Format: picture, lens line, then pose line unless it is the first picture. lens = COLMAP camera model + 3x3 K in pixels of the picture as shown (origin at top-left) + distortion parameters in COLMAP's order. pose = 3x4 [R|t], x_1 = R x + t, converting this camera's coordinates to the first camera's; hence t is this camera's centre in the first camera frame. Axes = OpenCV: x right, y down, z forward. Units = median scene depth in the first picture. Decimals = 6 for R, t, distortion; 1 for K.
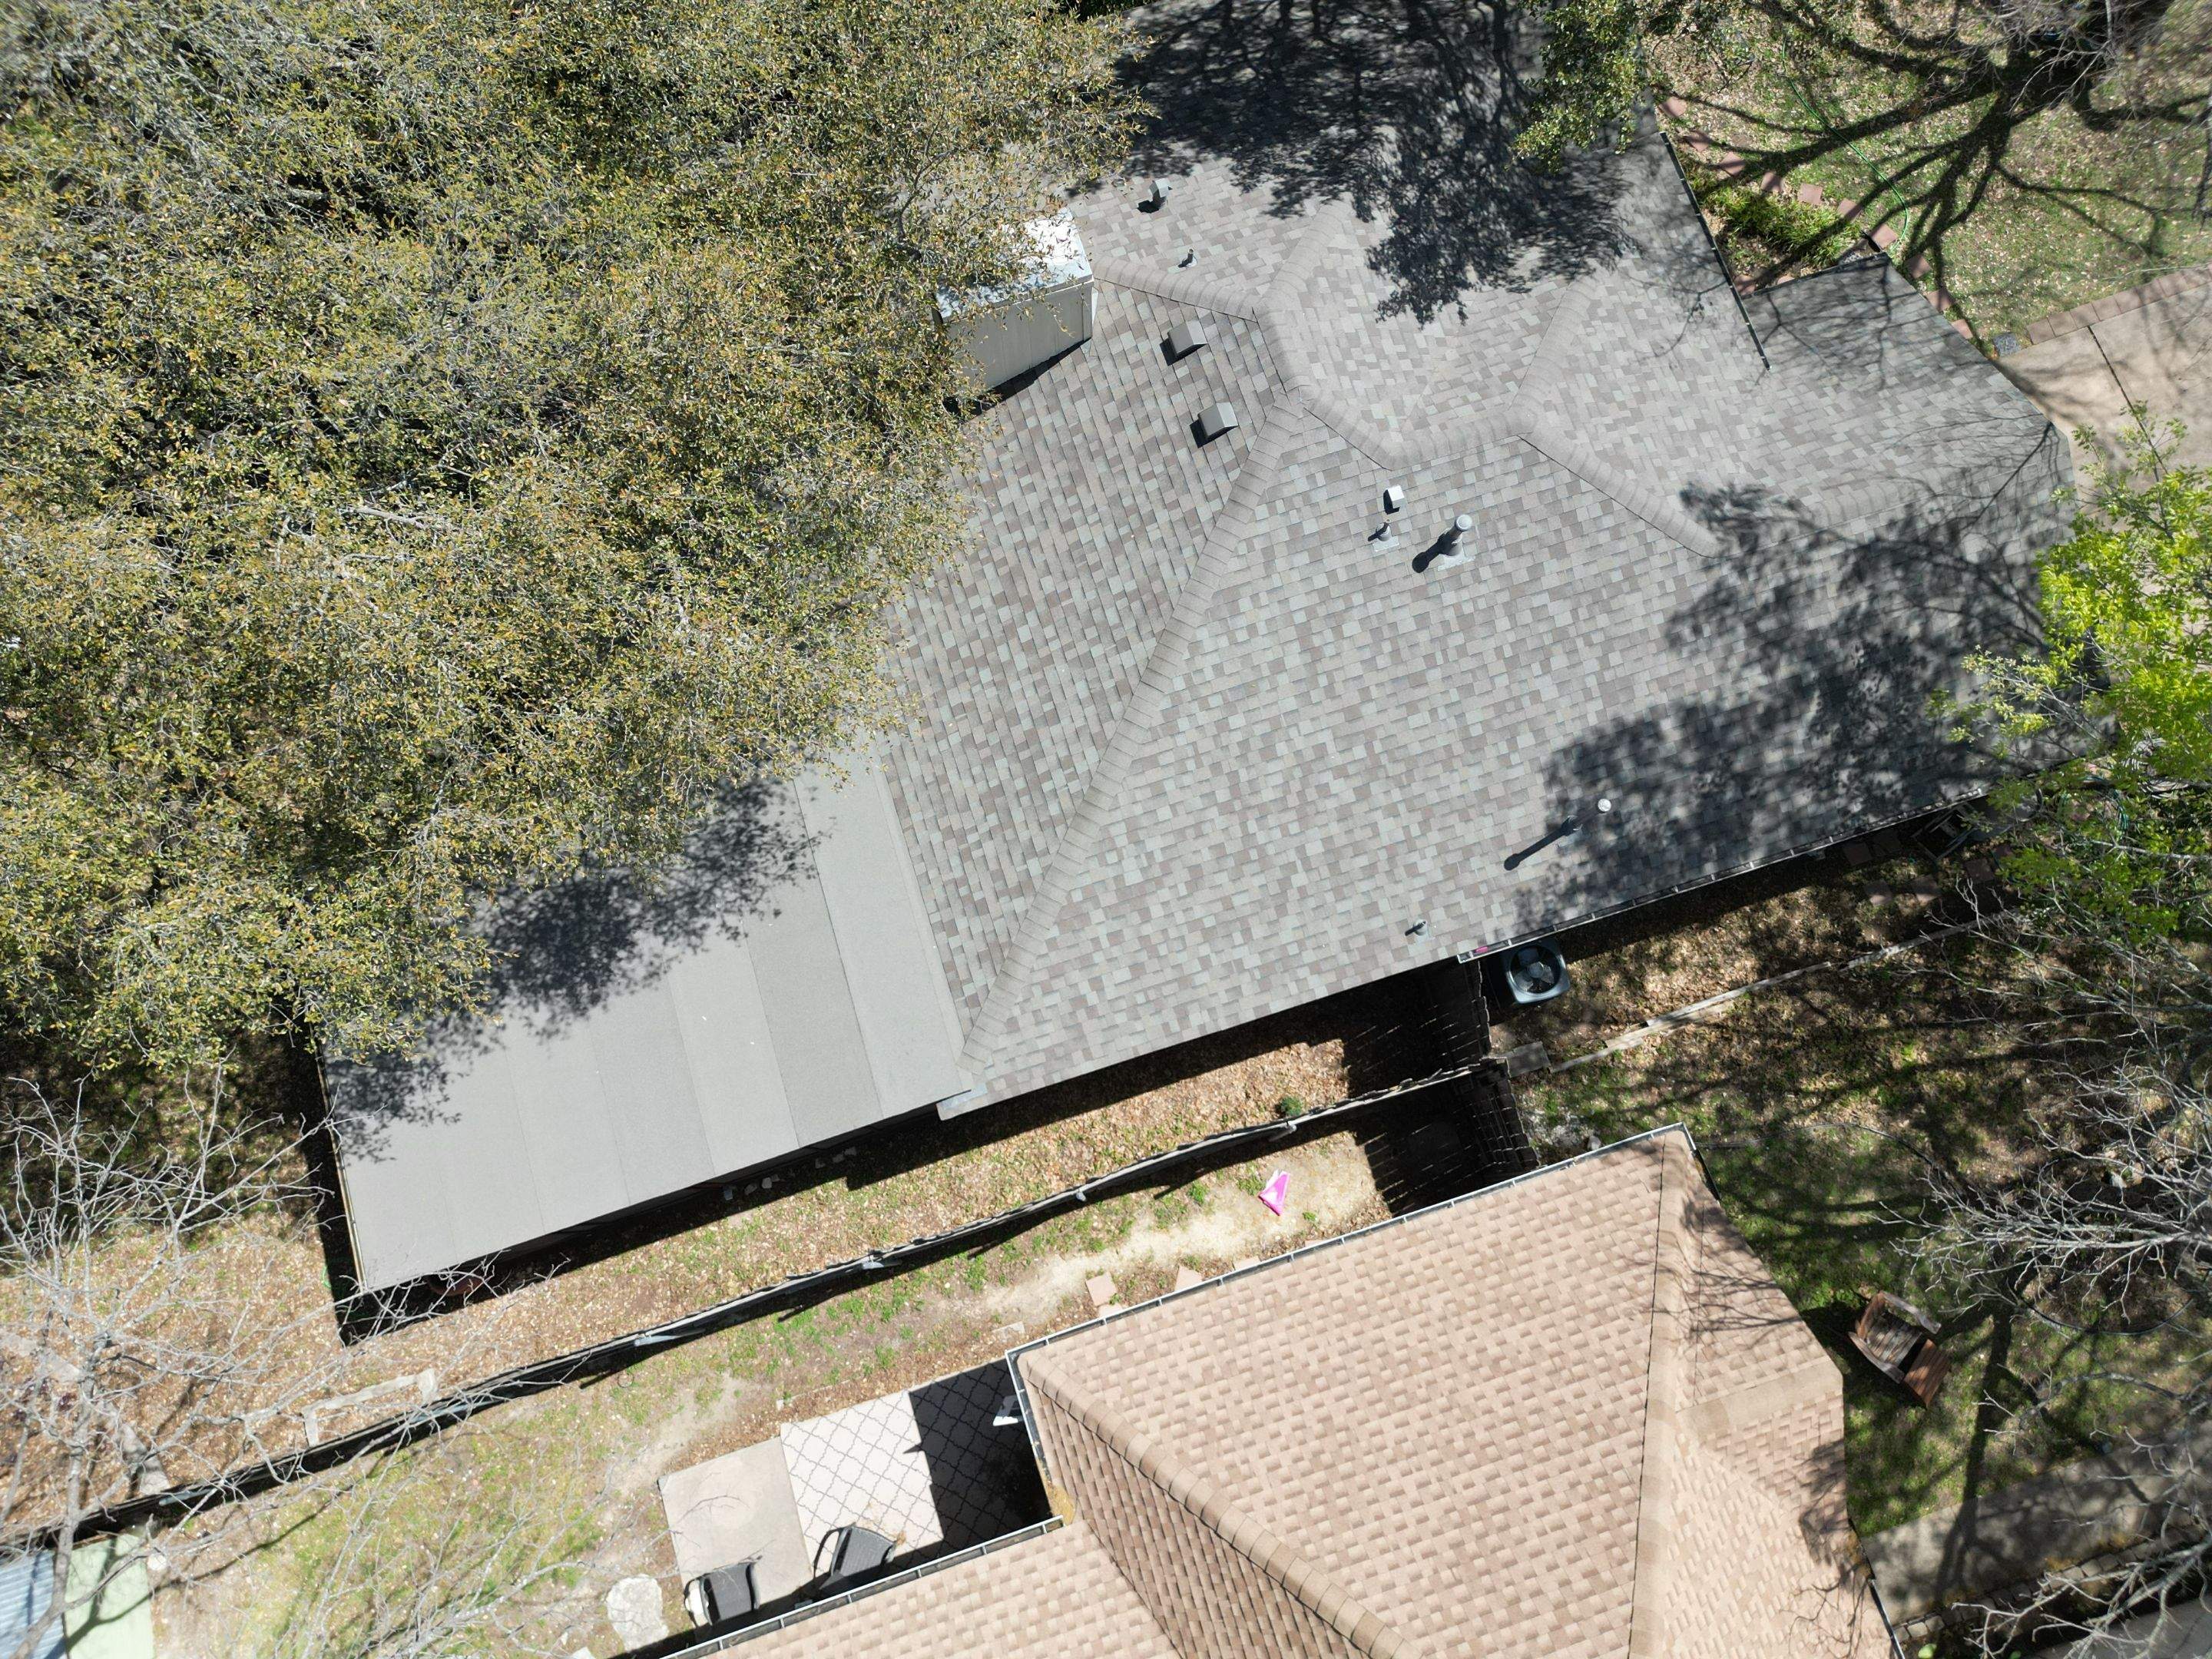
lens RADIAL K [[1549.2, 0, 1112.3], [0, 1549.2, 837.6], [0, 0, 1]] dist [0.059772, -0.050366]
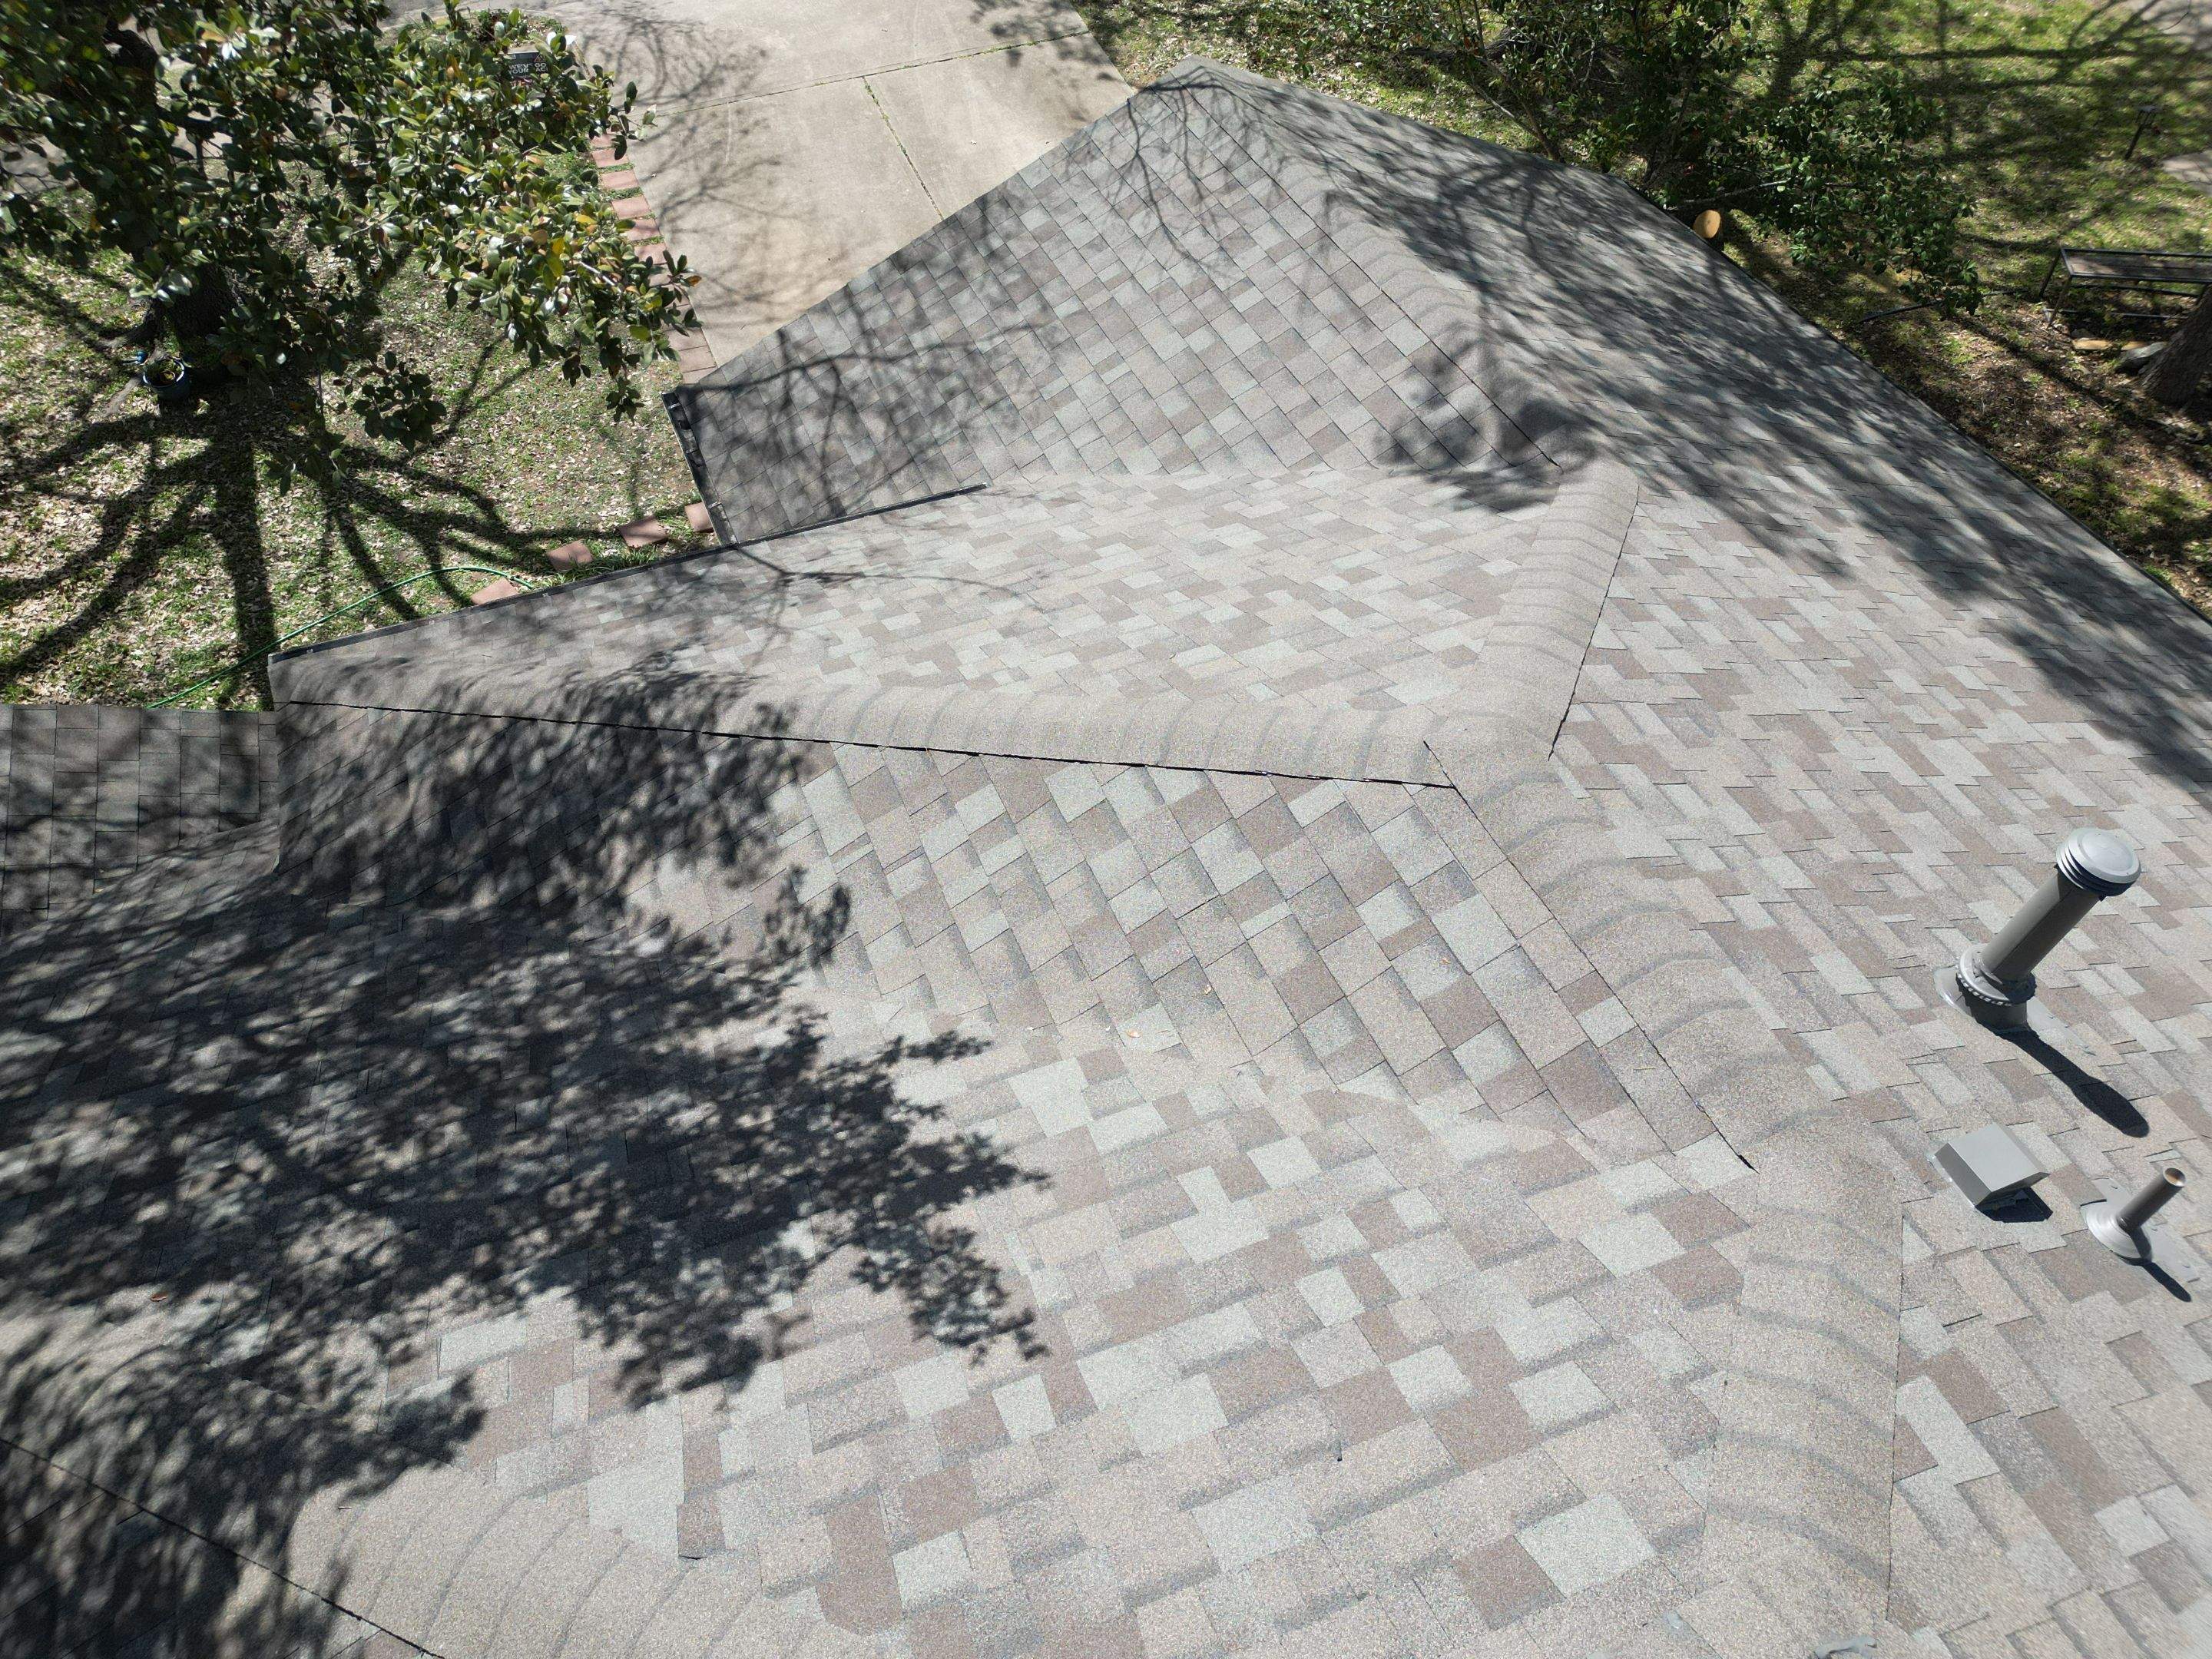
lens RADIAL K [[1549.2, 0, 1110.4], [0, 1549.2, 825.6], [0, 0, 1]] dist [0.059772, -0.050366]
pose [[-0.080852, -0.751353, 0.654928, 0.080817], [0.973412, 0.081764, 0.213971, -0.370330], [-0.214318, 0.654815, 0.724766, 0.801291]]
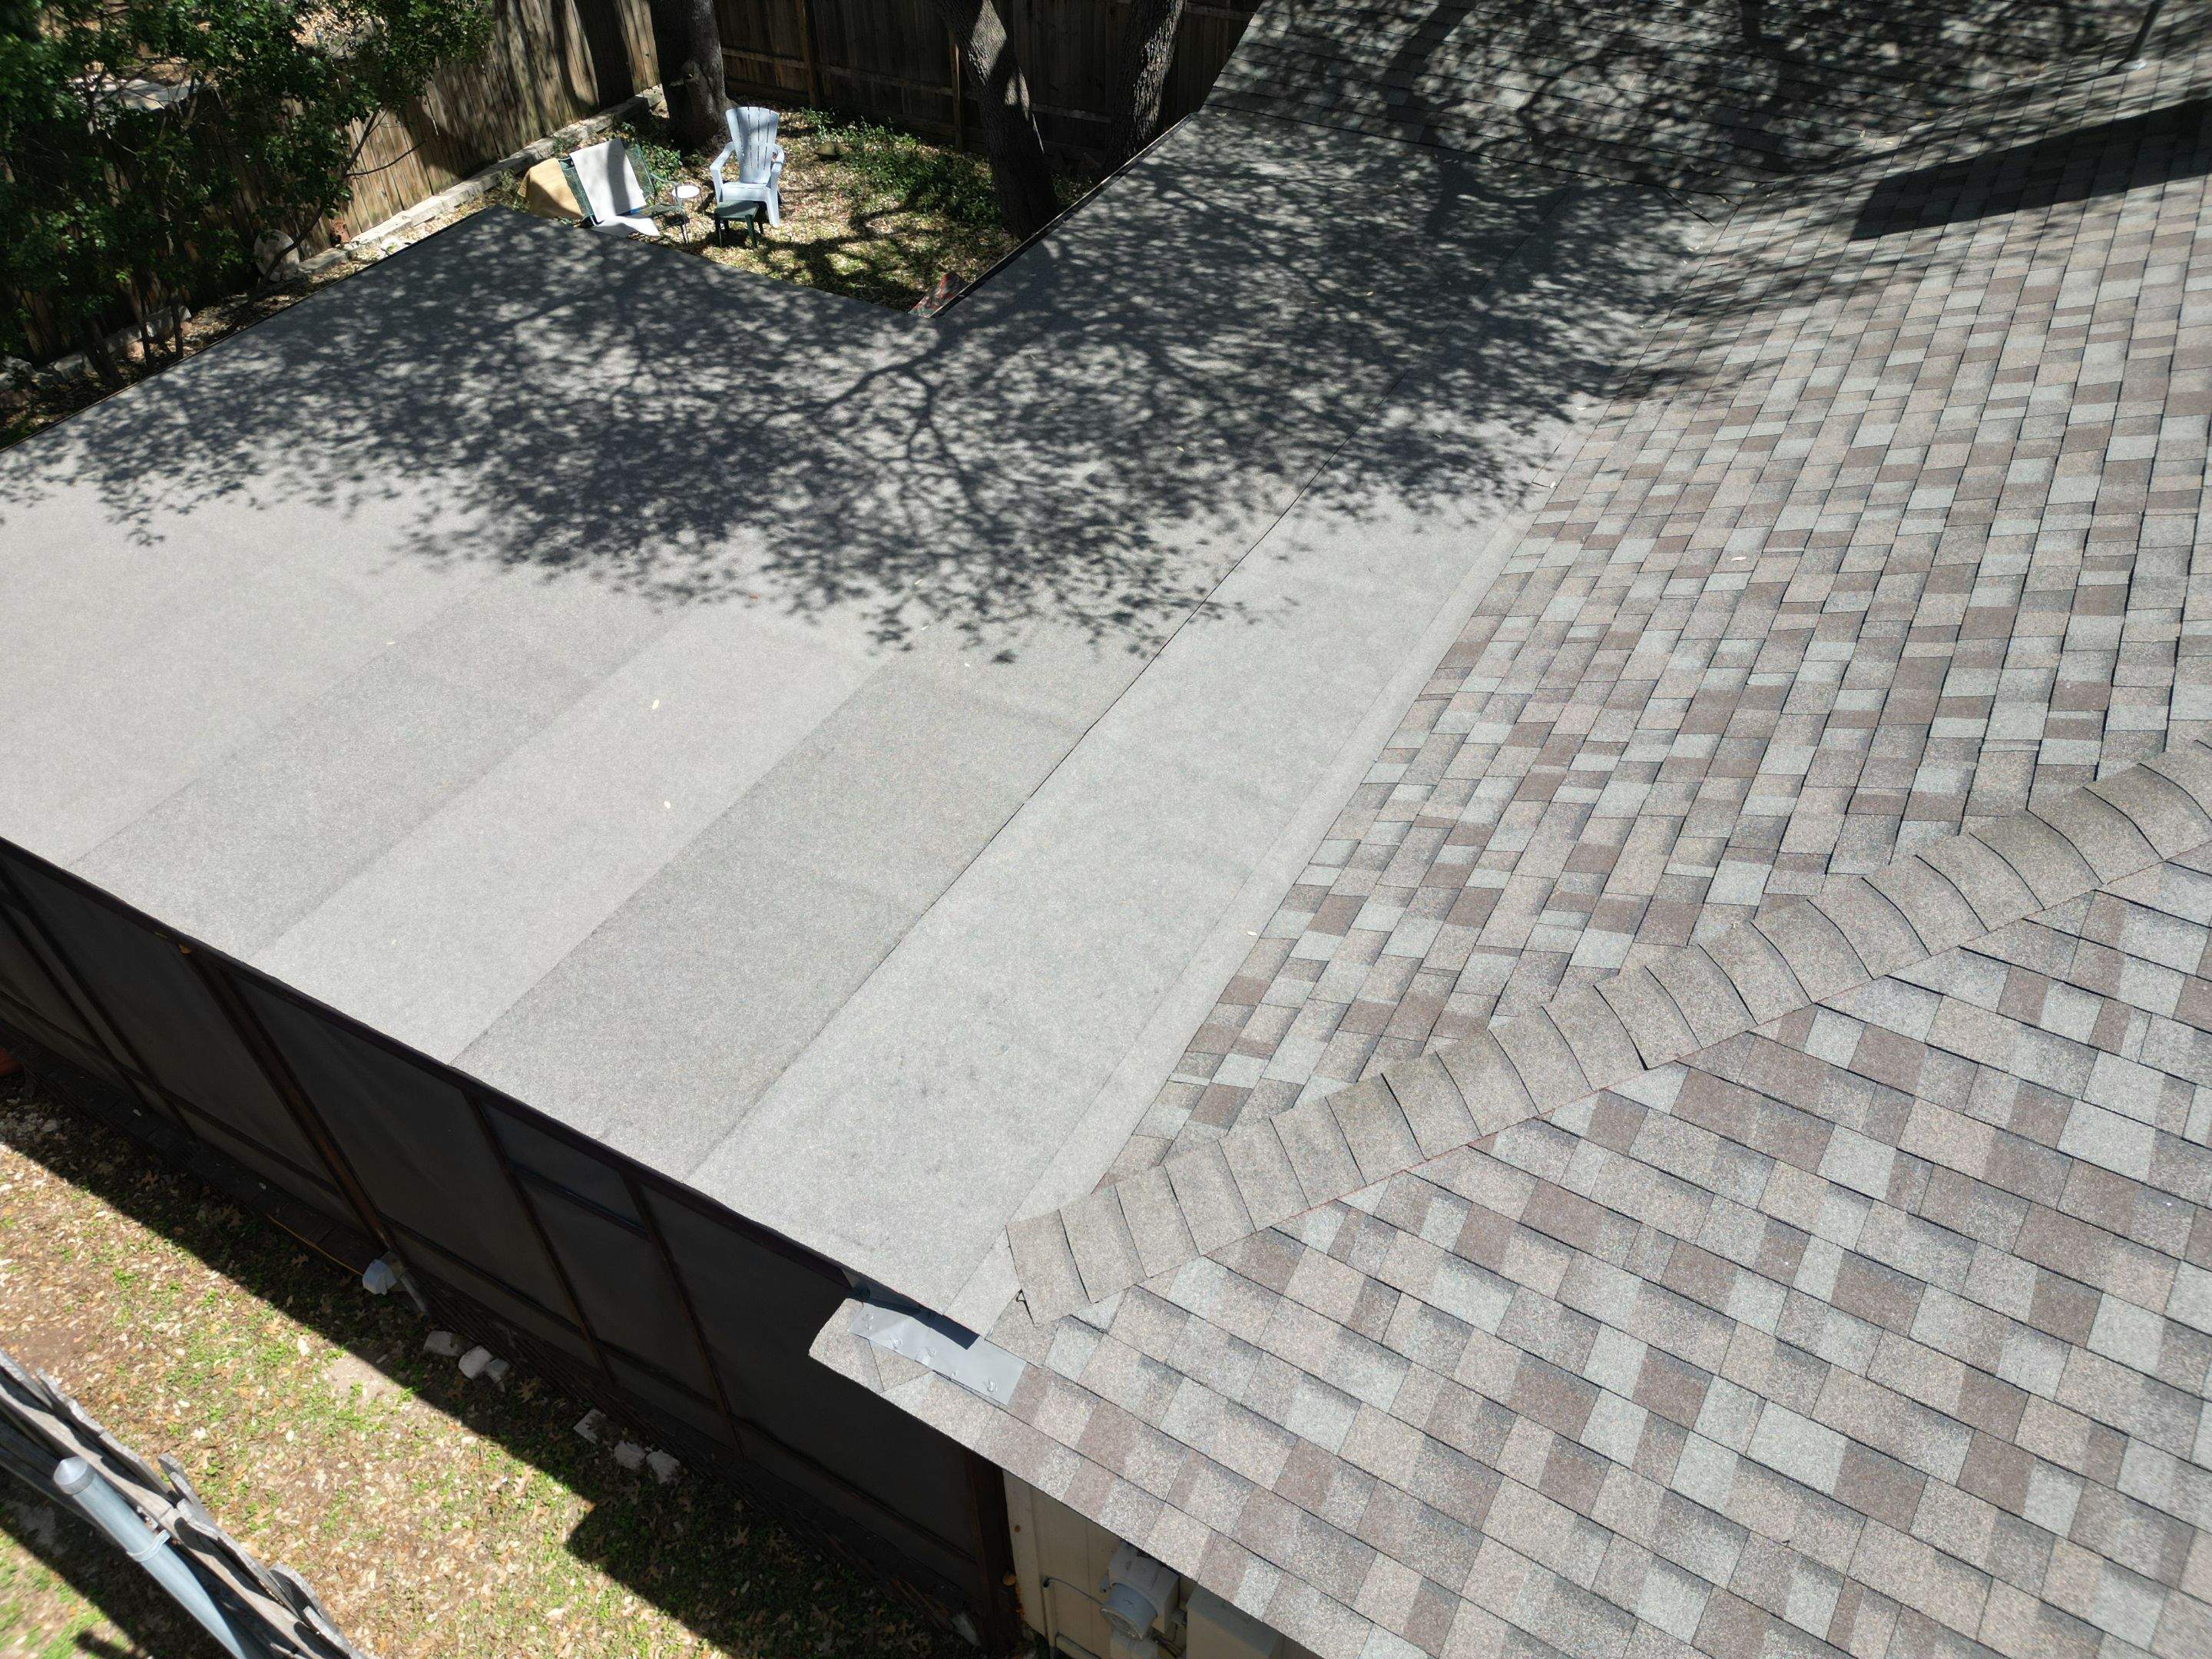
lens RADIAL K [[1549.2, 0, 1105.4], [0, 1549.2, 827.3], [0, 0, 1]] dist [0.059772, -0.050366]
pose [[0.675956, 0.511692, -0.530335, 0.012838], [-0.715128, 0.629253, -0.304356, 0.168297], [0.177978, 0.584989, 0.791272, 0.746458]]
